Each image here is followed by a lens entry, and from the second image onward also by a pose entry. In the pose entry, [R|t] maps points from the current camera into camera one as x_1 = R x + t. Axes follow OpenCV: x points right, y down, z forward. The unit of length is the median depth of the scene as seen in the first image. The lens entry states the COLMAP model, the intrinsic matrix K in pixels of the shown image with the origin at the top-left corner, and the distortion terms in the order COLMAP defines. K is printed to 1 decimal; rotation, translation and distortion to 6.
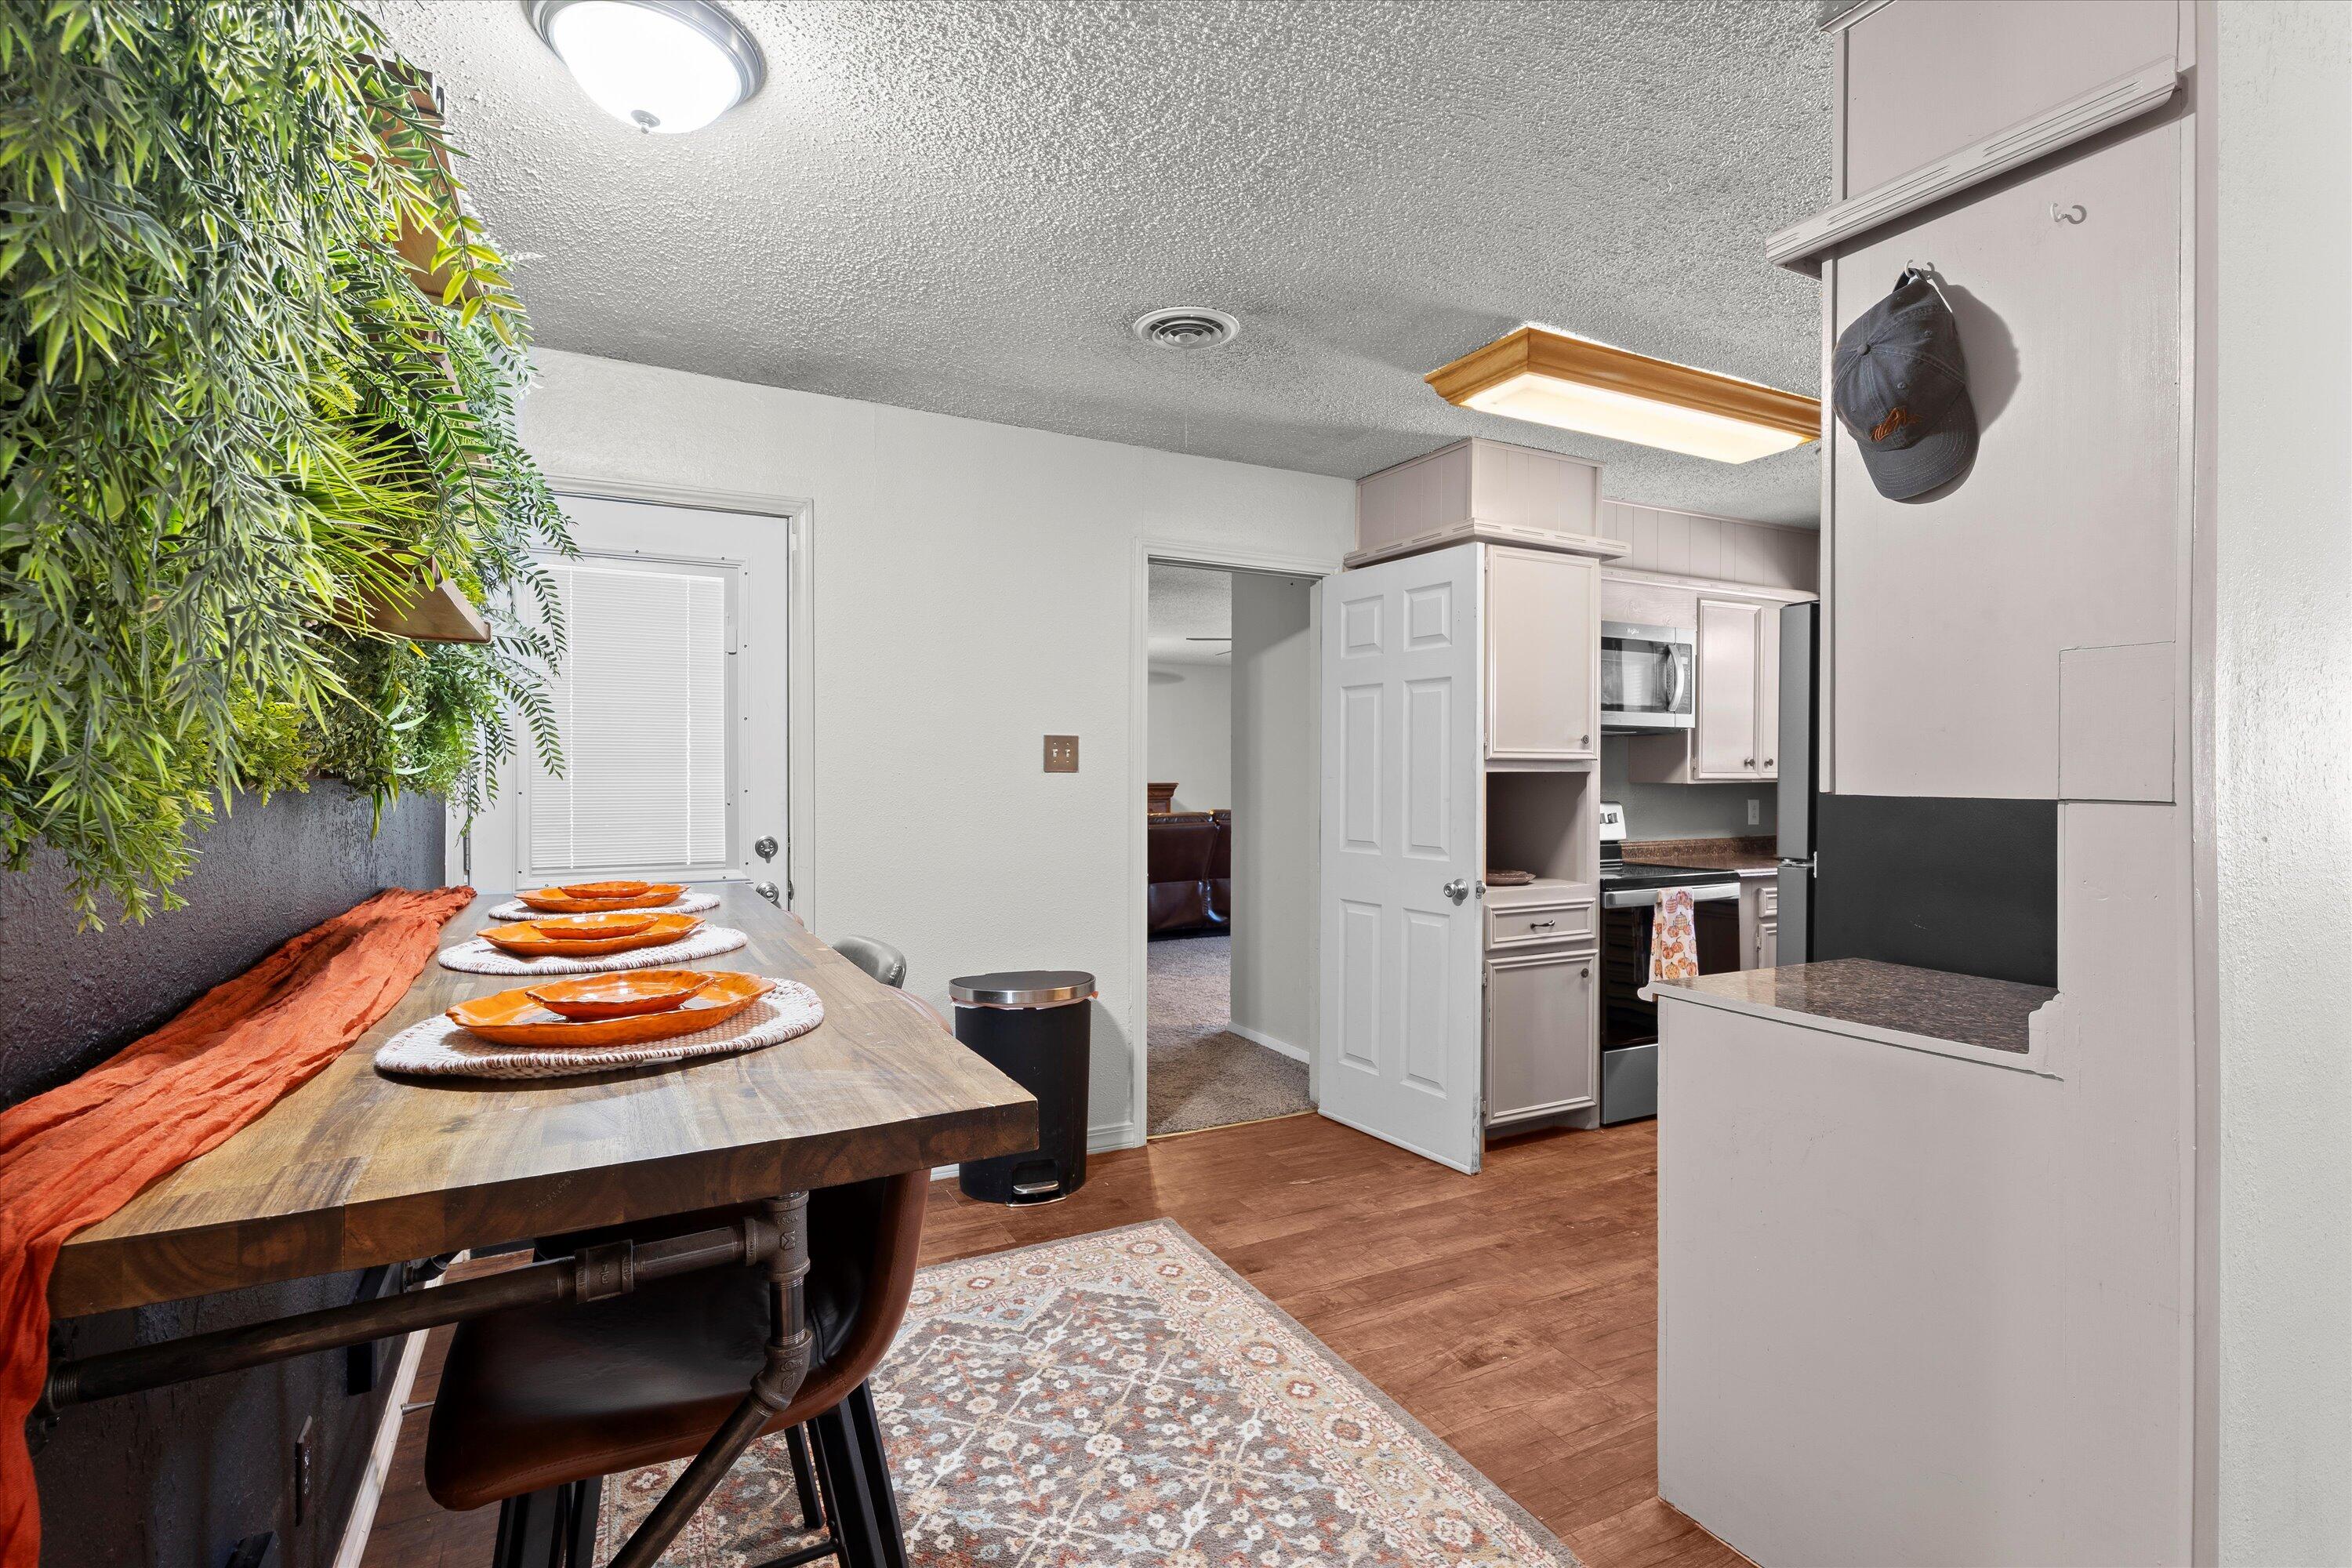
lens RADIAL K [[1100.5, 0, 1167.6], [0, 1100.5, 786.1], [0, 0, 1]] dist [-0.000499, 0.000259]
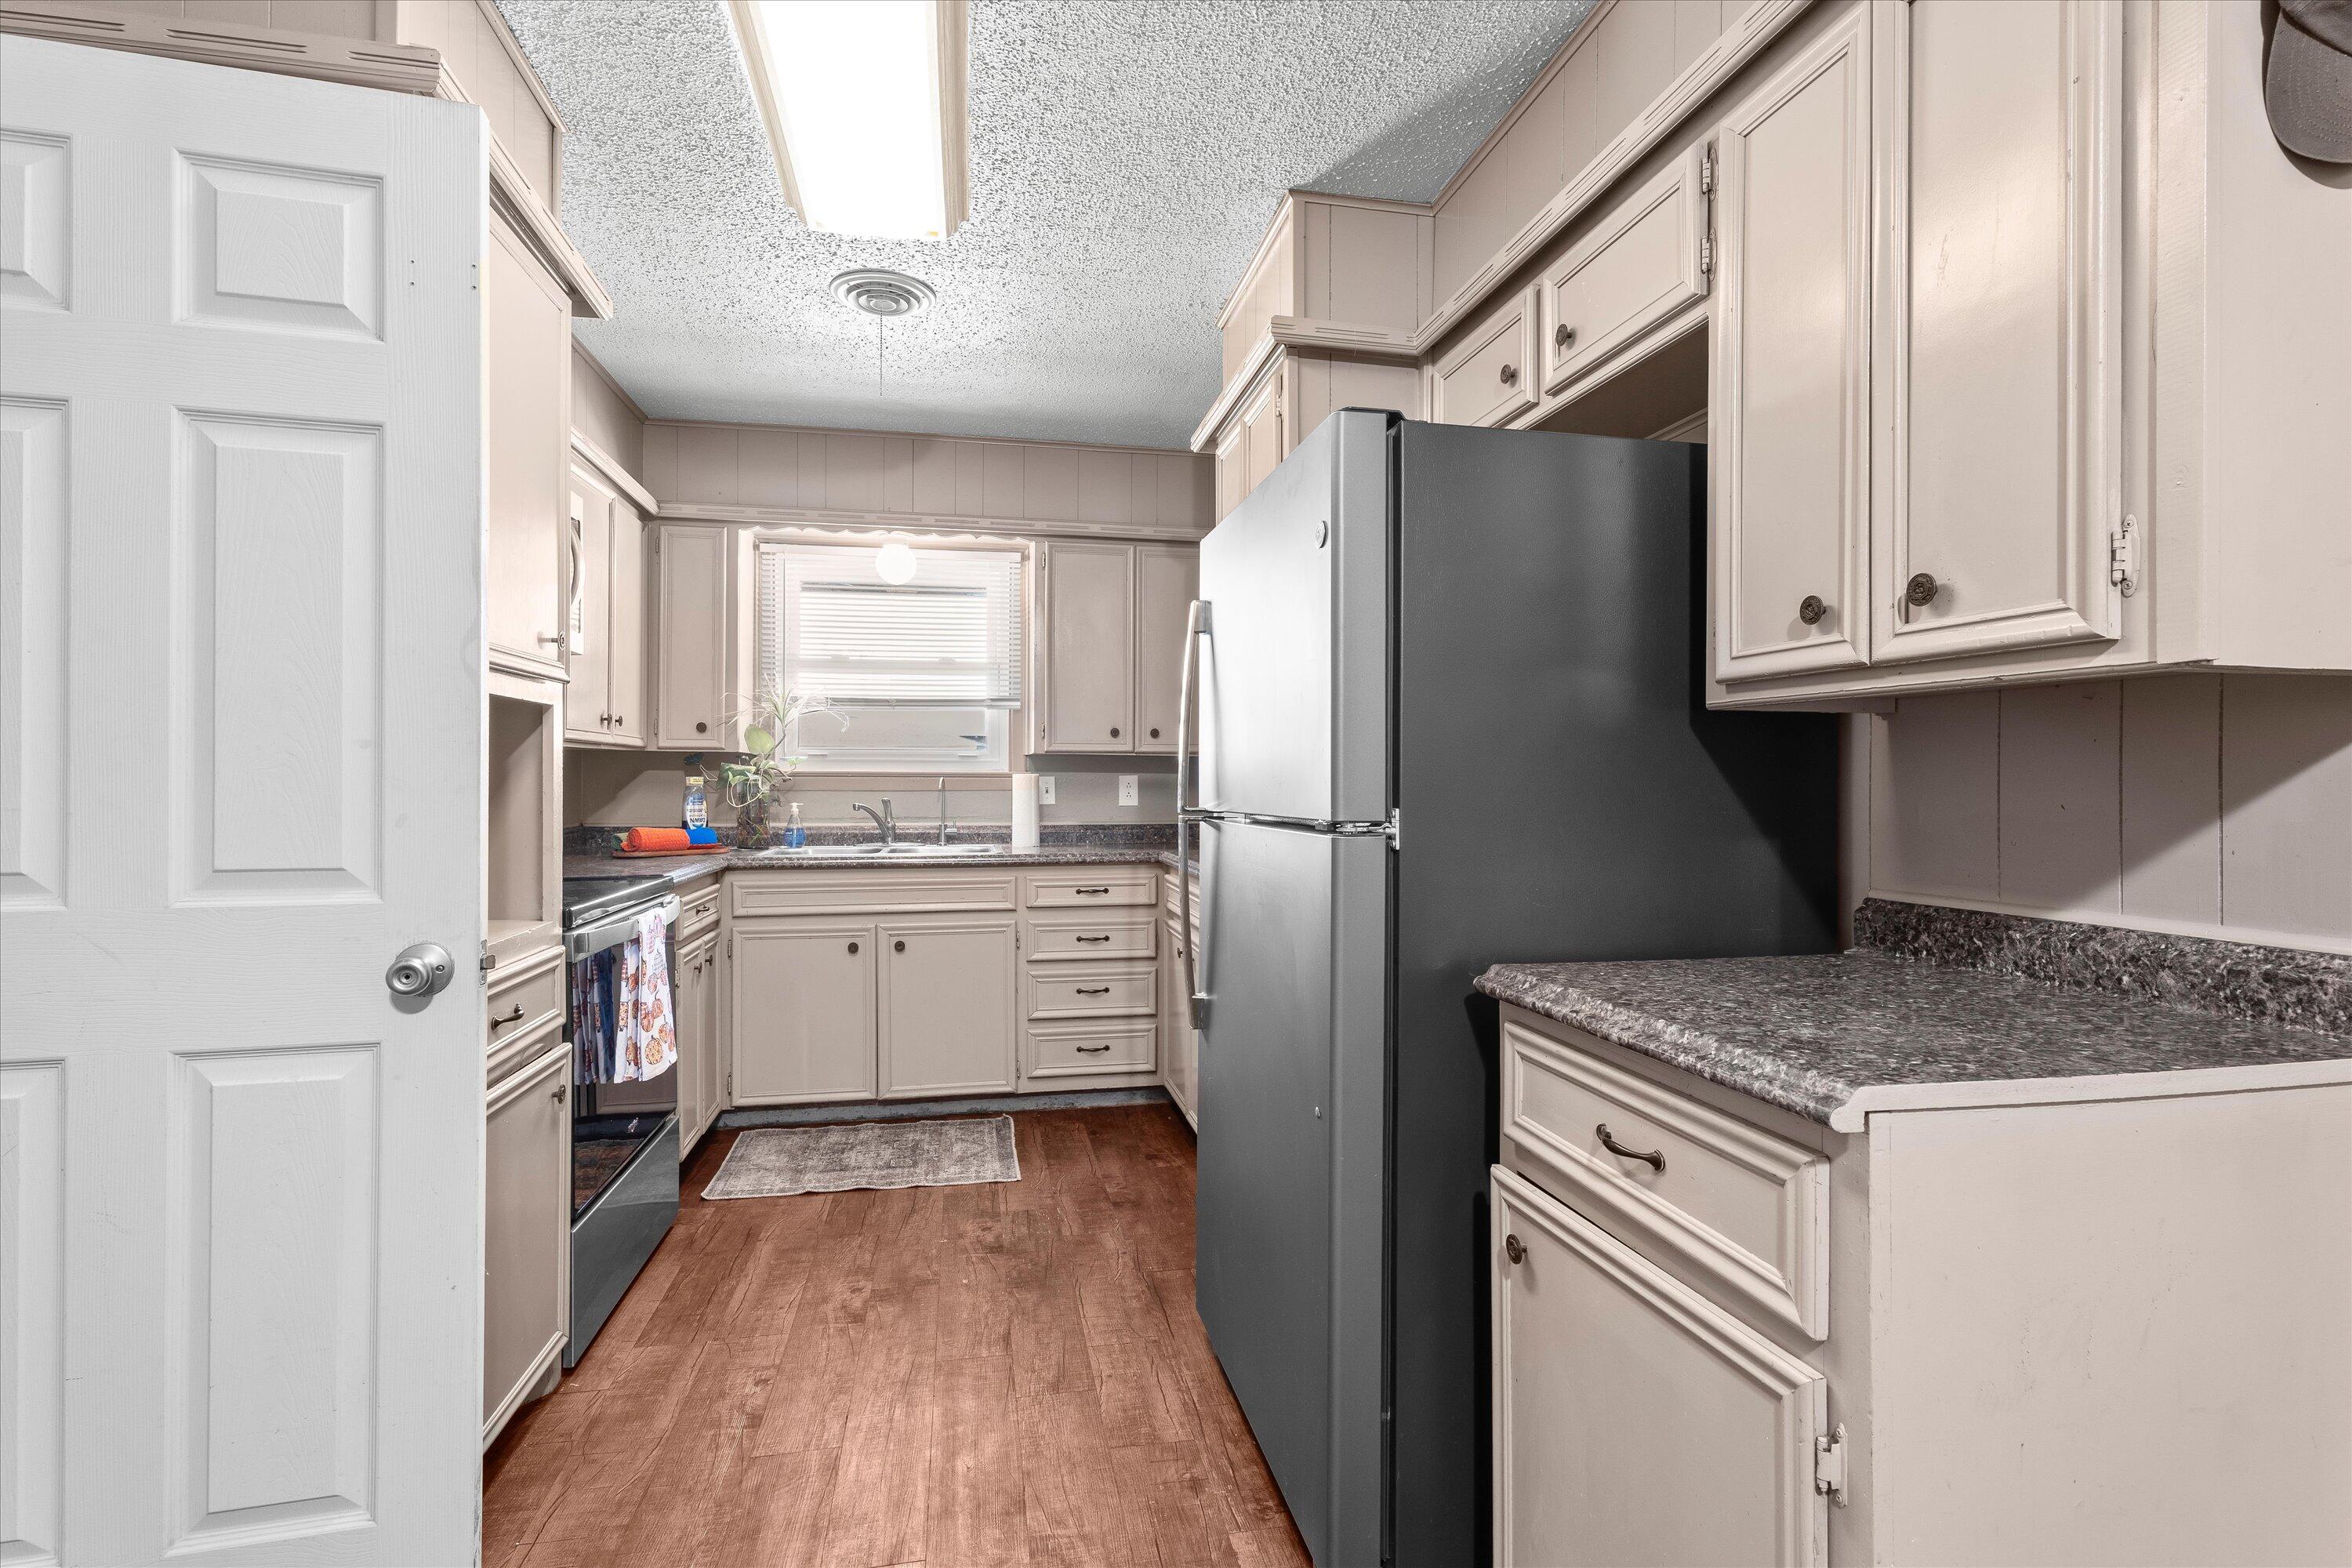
lens RADIAL K [[1100.5, 0, 1167.6], [0, 1100.5, 786.1], [0, 0, 1]] dist [-0.000499, 0.000259]
pose [[0.301543, -0.005874, 0.953434, -0.025379], [0.009047, 0.999954, 0.003299, 0.028177], [-0.953410, 0.007631, 0.301582, 0.602204]]
